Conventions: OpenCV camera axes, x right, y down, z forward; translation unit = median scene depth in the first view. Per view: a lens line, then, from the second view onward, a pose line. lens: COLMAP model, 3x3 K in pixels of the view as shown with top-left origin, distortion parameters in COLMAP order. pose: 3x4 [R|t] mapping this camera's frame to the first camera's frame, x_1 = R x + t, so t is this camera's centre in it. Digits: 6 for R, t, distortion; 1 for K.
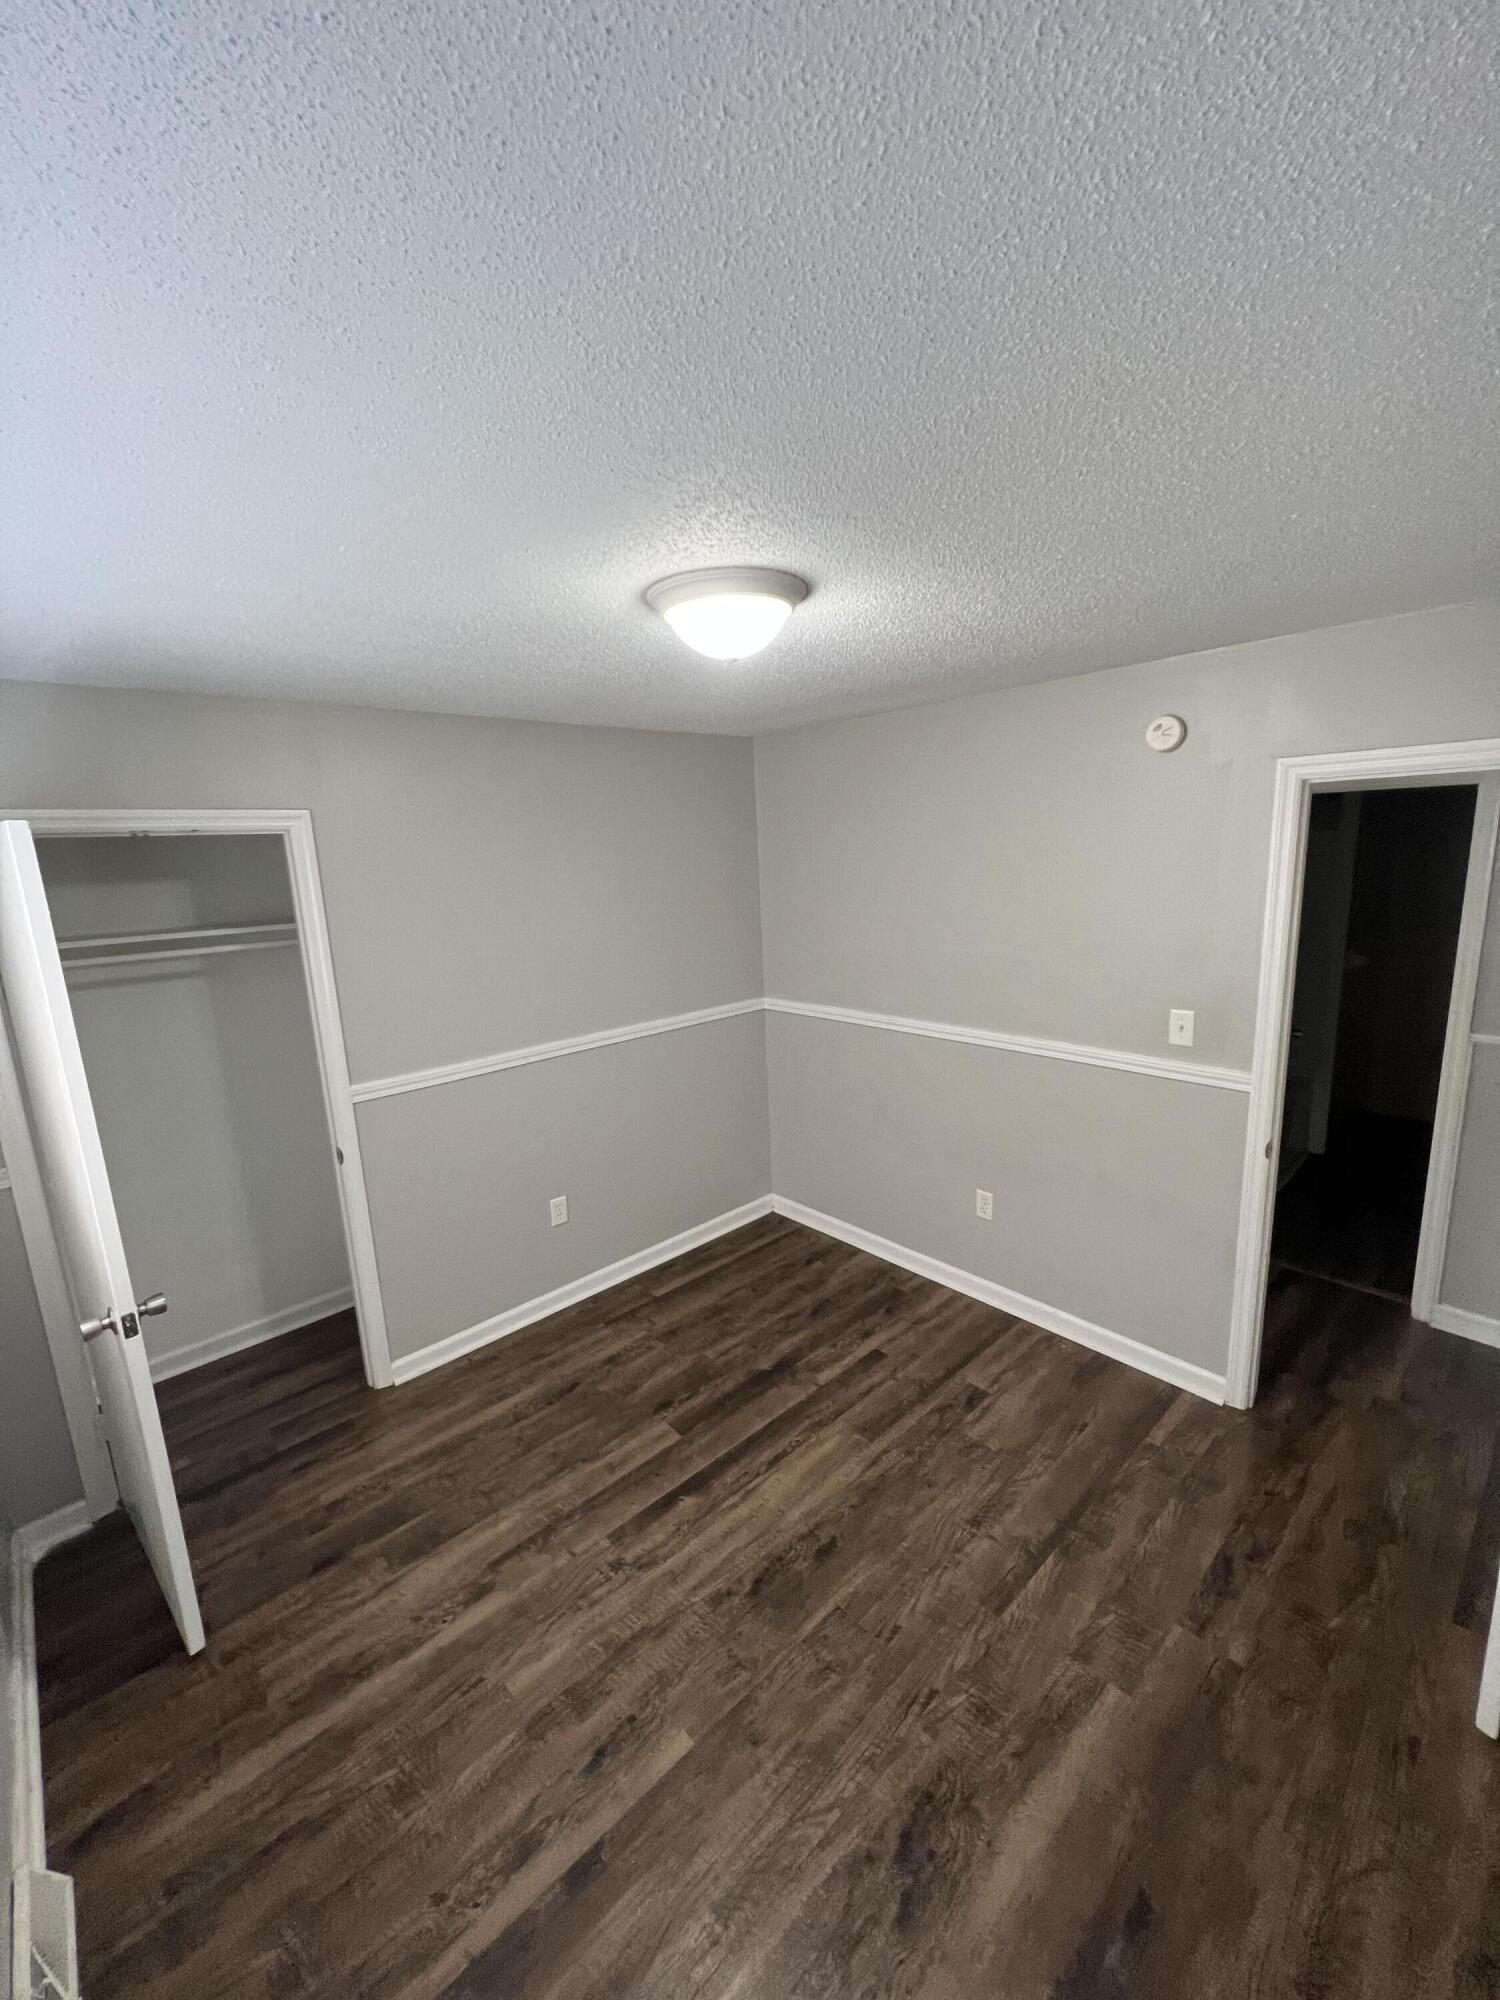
lens RADIAL K [[797.8, 0, 749.2], [0, 797.8, 1001.2], [0, 0, 1]] dist [-0.002116, 0.001070]
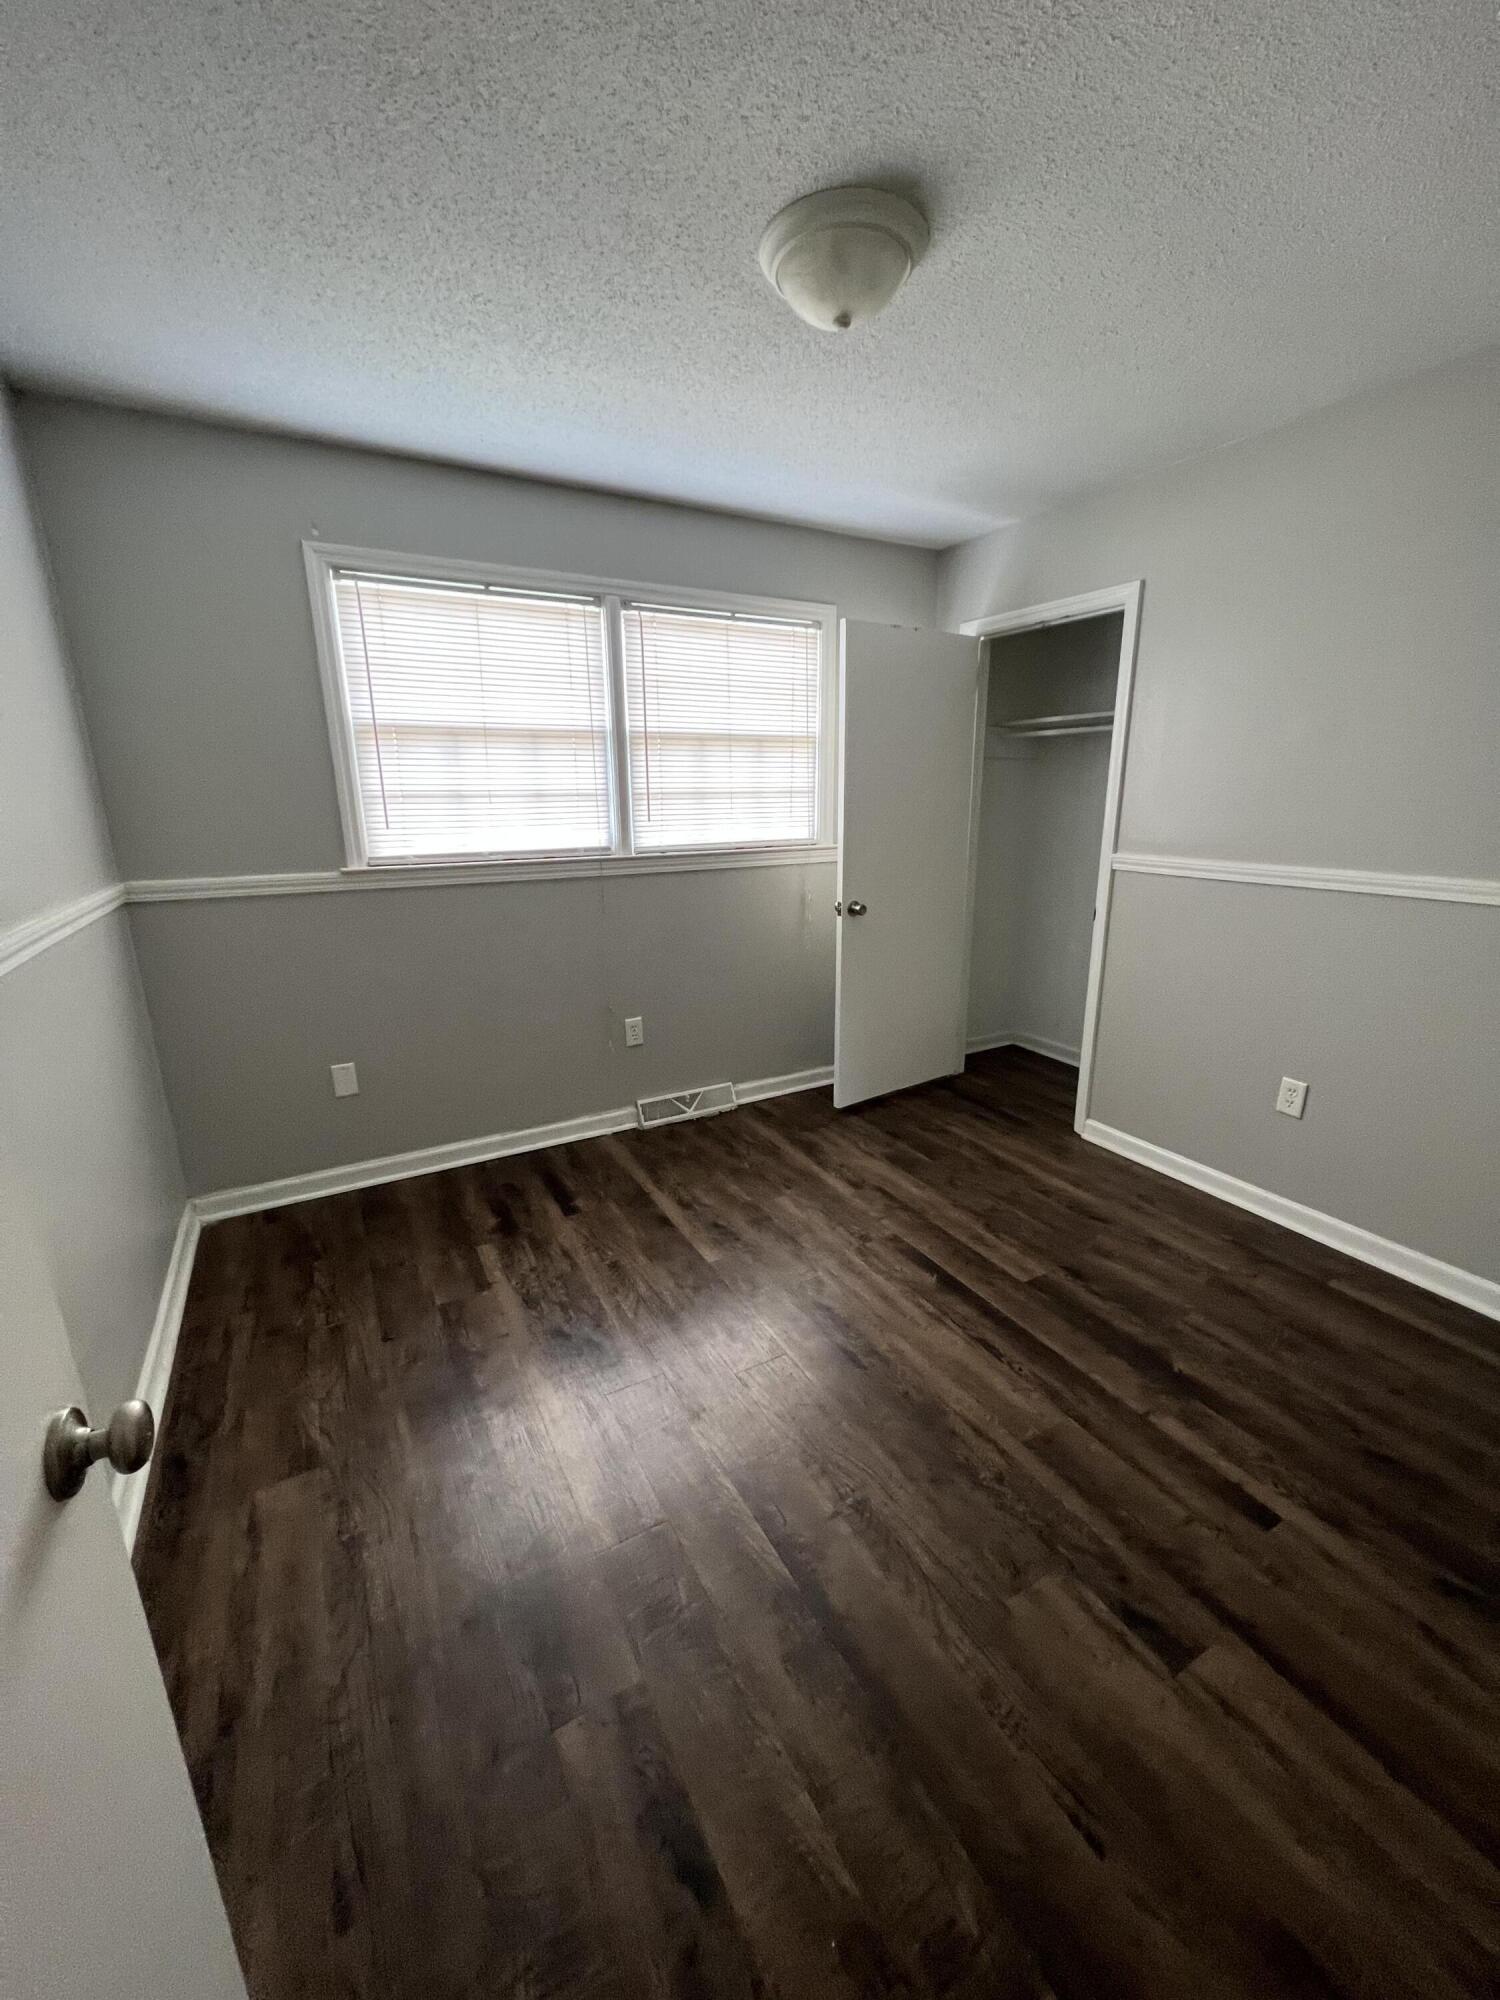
lens RADIAL K [[797.8, 0, 751.3], [0, 797.8, 1003.5], [0, 0, 1]] dist [-0.002116, 0.001070]
pose [[-0.230784, 0.296209, -0.926822, 0.711282], [-0.165765, 0.926641, 0.337428, 0.014407], [0.958781, 0.231507, -0.164753, 0.787725]]
